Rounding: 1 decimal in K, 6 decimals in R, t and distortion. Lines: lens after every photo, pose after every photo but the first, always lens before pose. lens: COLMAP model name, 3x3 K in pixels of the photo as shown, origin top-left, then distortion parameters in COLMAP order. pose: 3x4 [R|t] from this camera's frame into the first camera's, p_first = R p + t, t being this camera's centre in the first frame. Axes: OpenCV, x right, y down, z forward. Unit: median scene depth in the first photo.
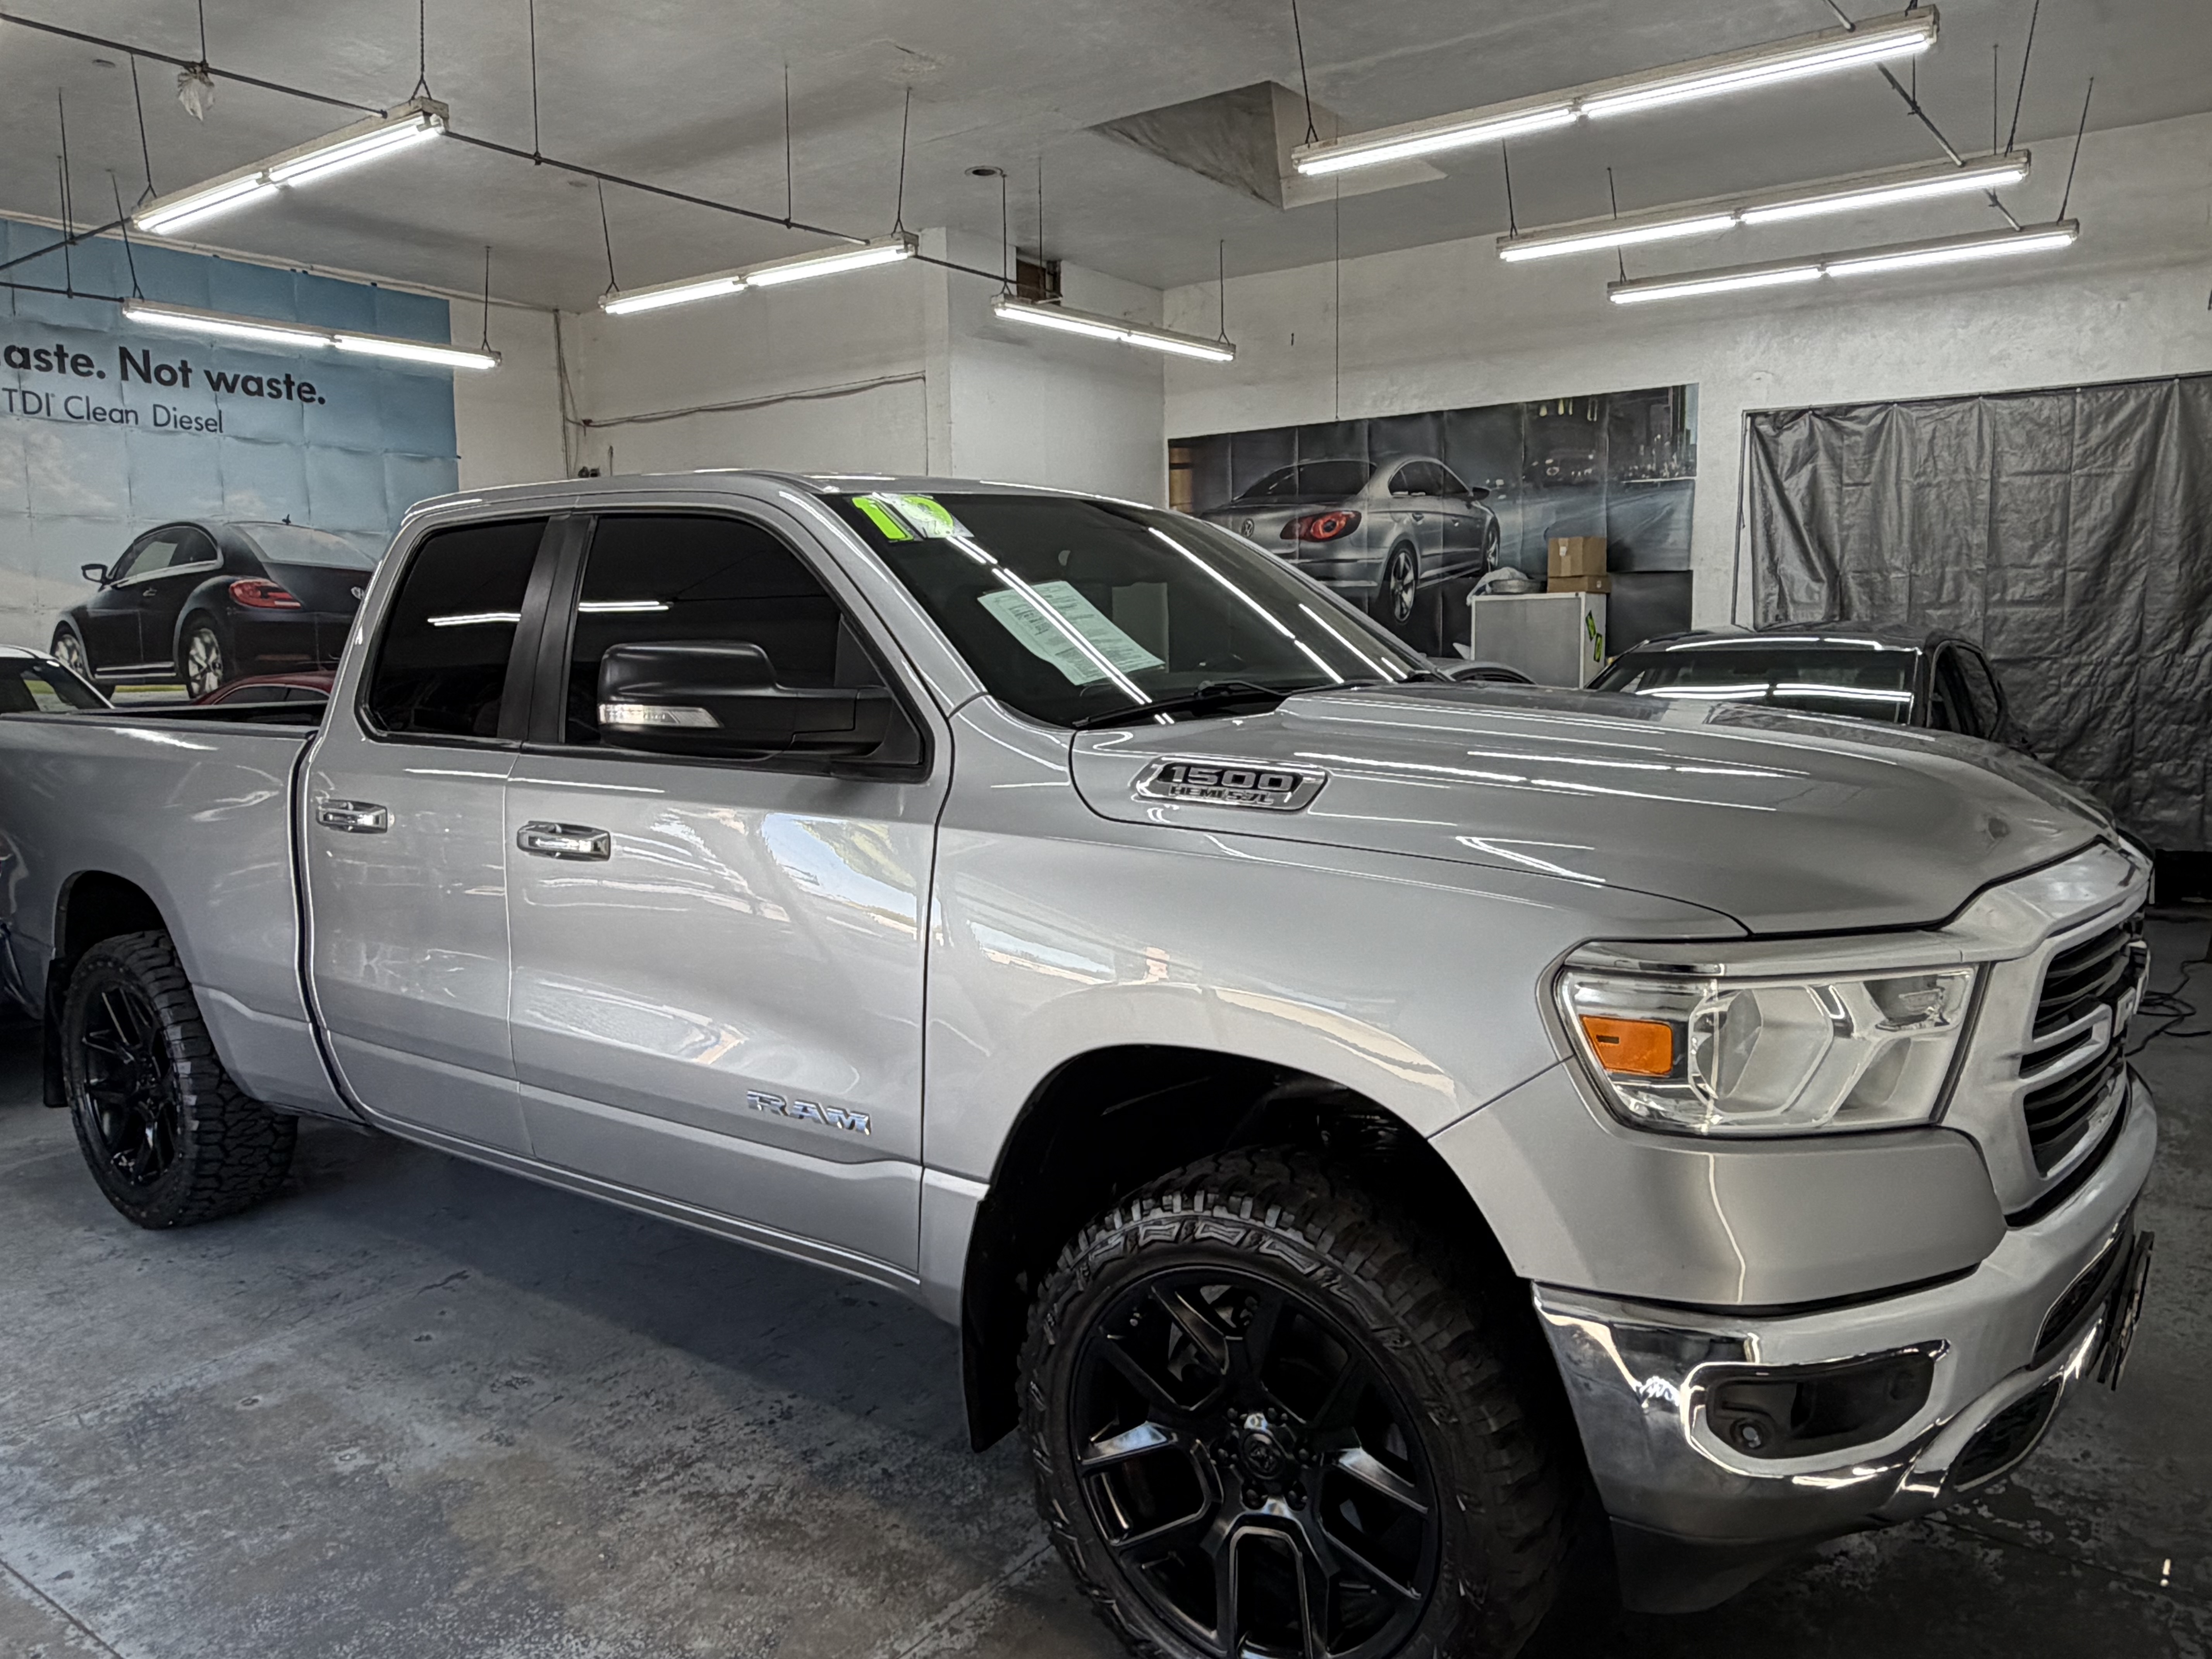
lens RADIAL K [[1634.5, 0, 1098.2], [0, 1634.5, 829.3], [0, 0, 1]] dist [-0.001910, 0.002684]
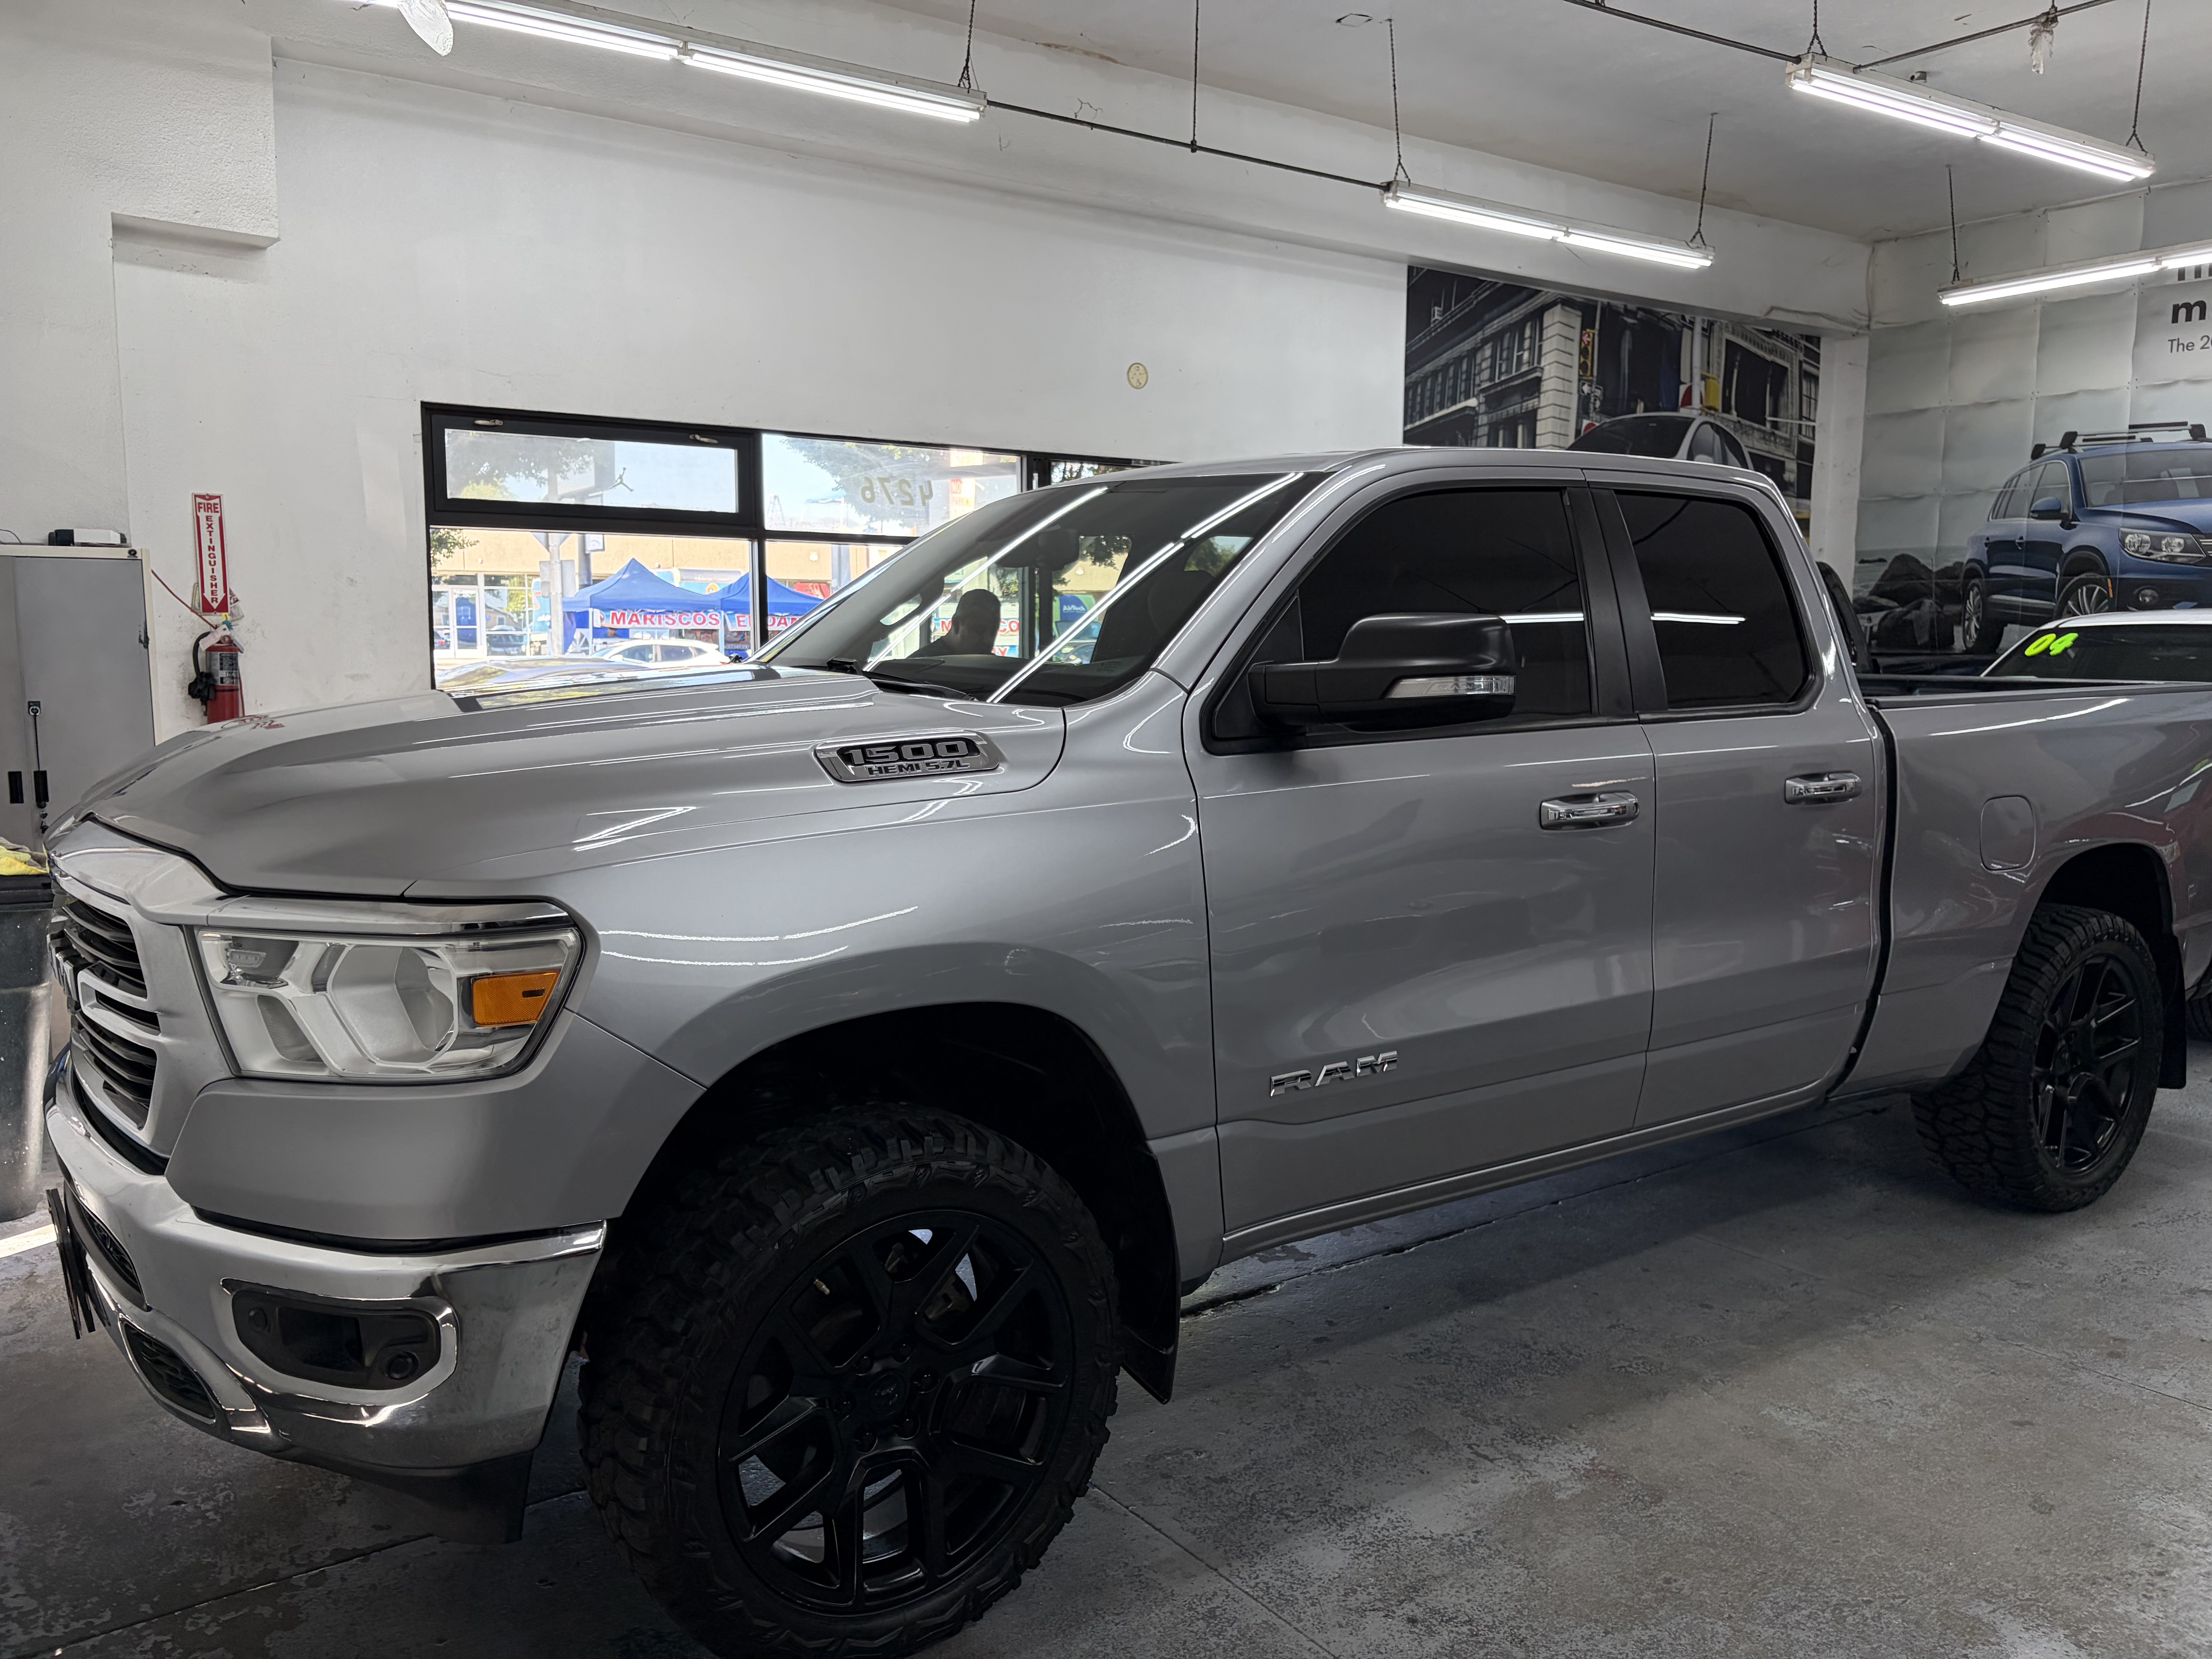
lens RADIAL K [[1676.6, 0, 1106.0], [0, 1676.6, 829.5], [0, 0, 1]] dist [0.034693, -0.037483]
pose [[-0.307007, 0.127727, -0.943097, 0.416725], [-0.105210, 0.980324, 0.167018, -0.070304], [0.945874, 0.150498, -0.287528, 0.559465]]
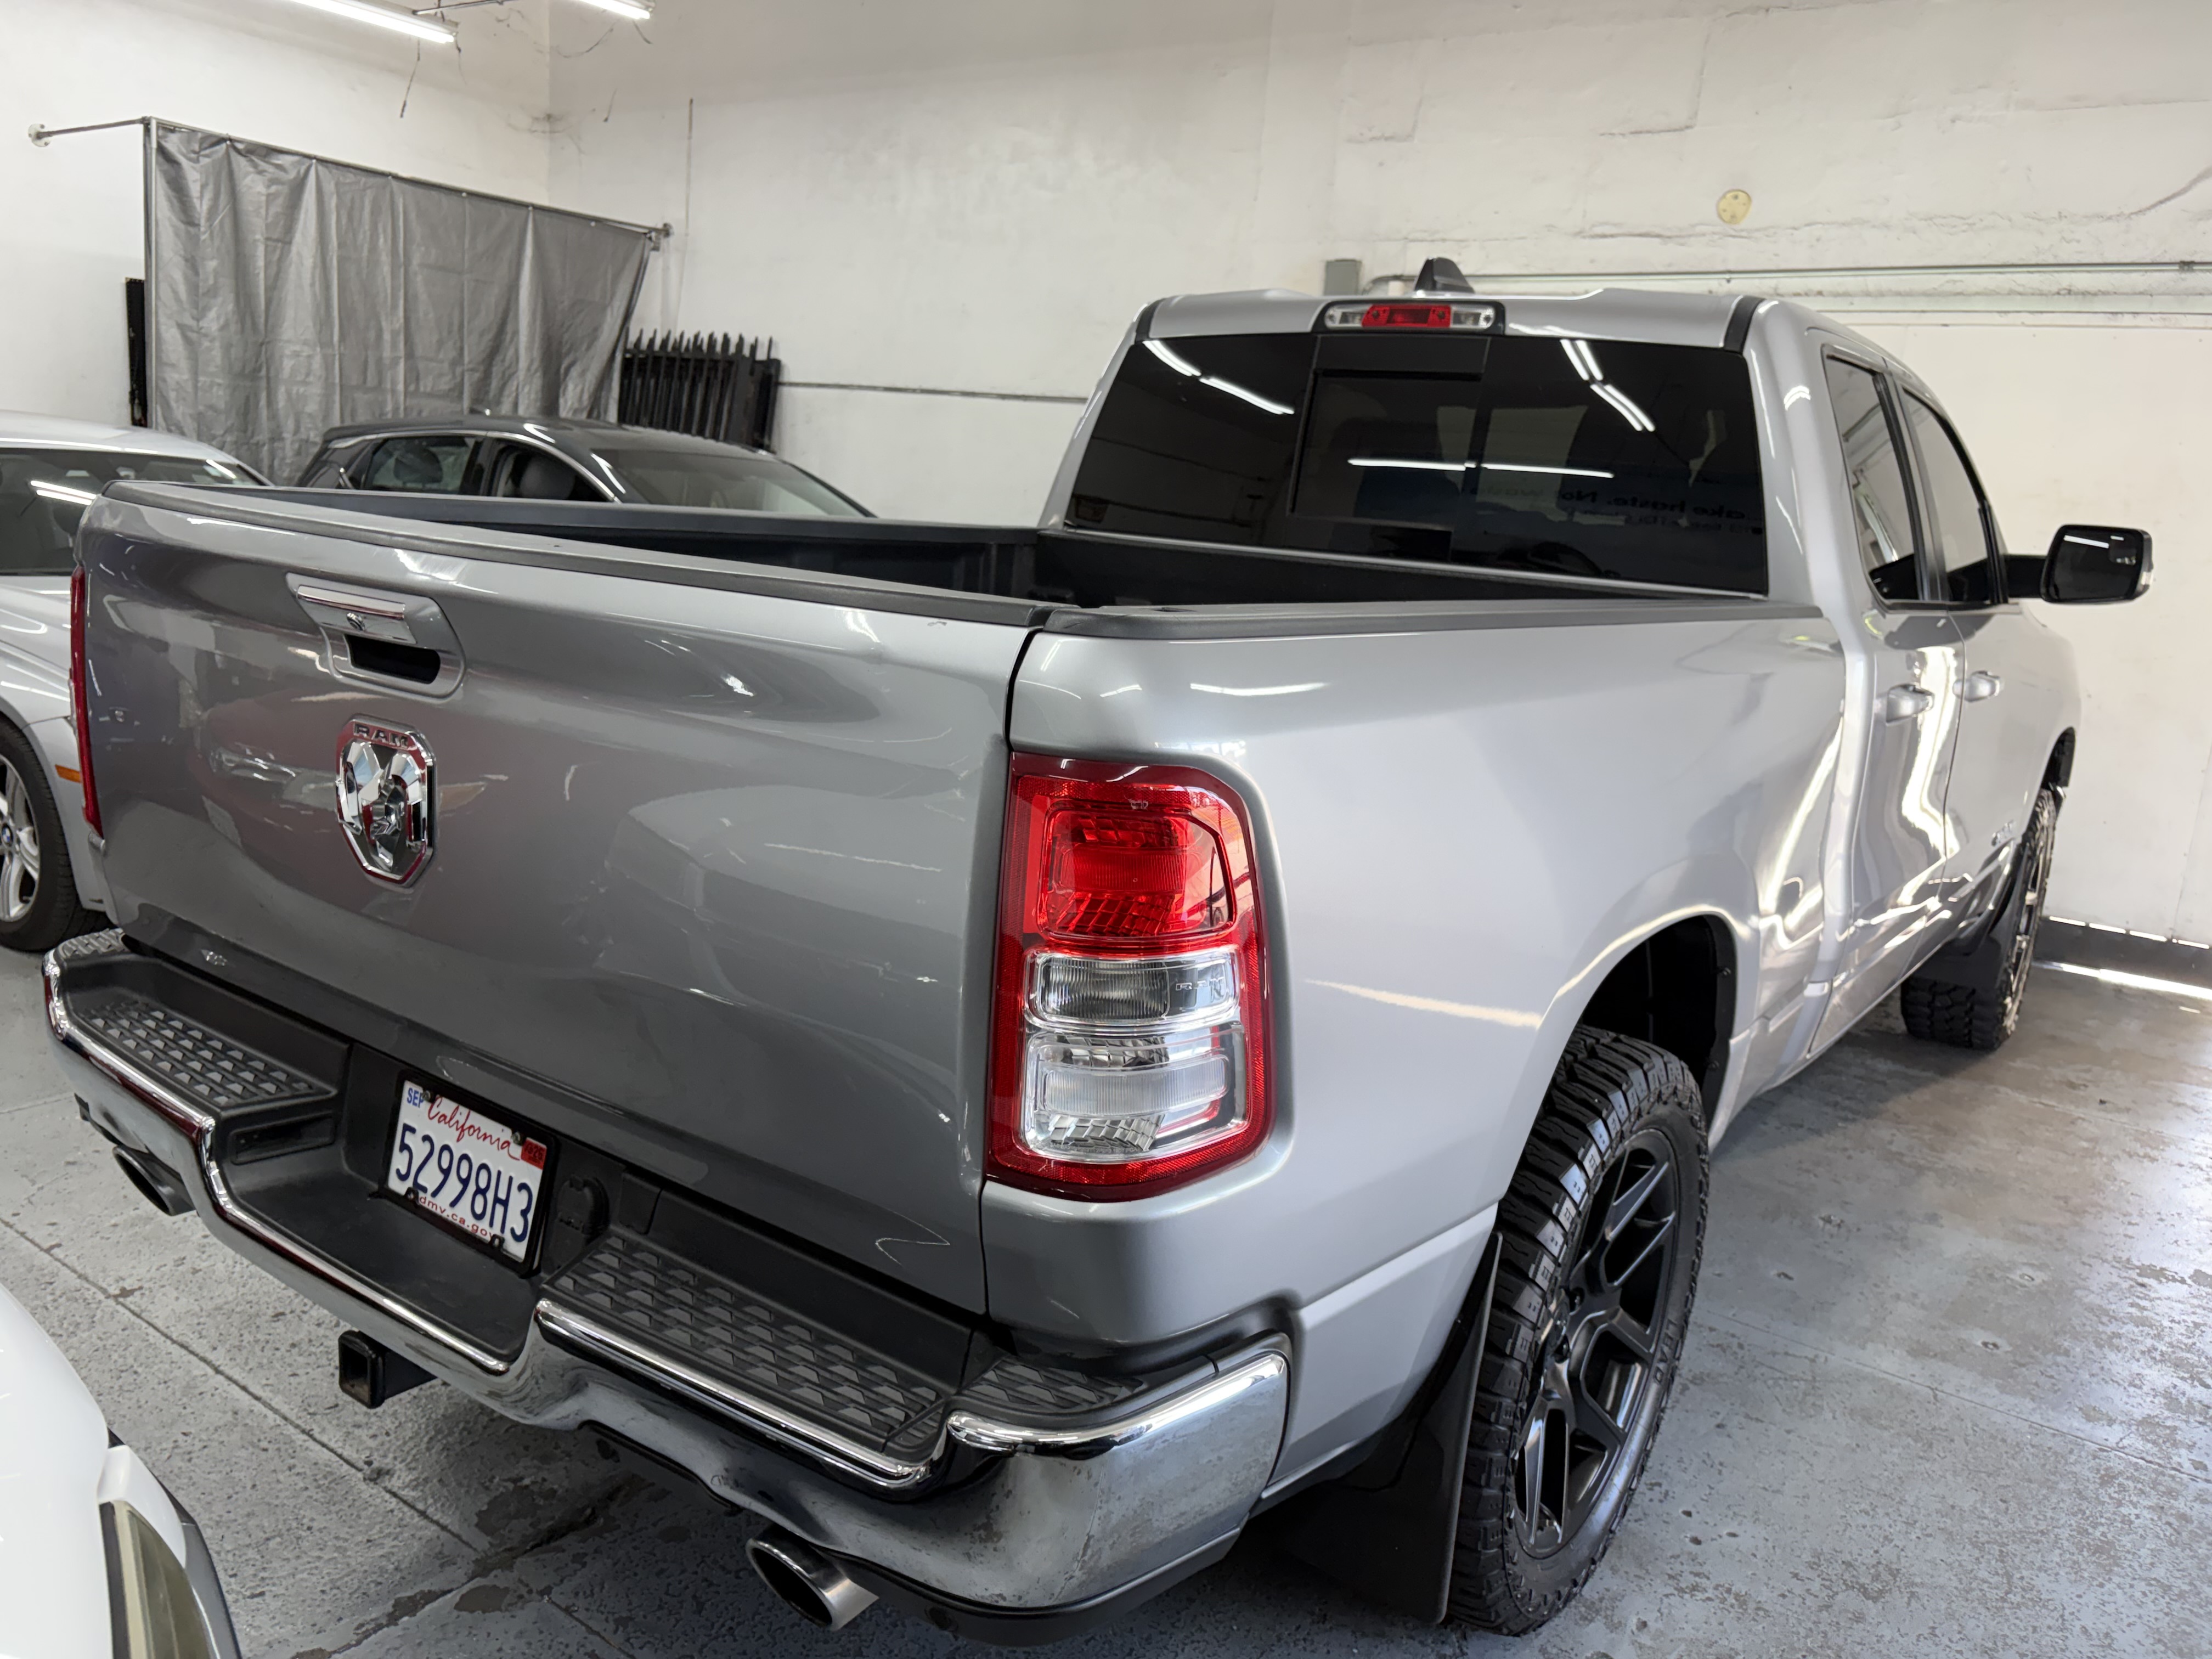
lens RADIAL K [[1652.9, 0, 1113.9], [0, 1652.9, 861.0], [0, 0, 1]] dist [0.068735, -0.084753]
pose [[-0.013999, -0.202278, 0.979228, -0.558921], [0.036543, 0.978566, 0.202664, -0.050453], [-0.999234, 0.038621, -0.006307, 0.603031]]
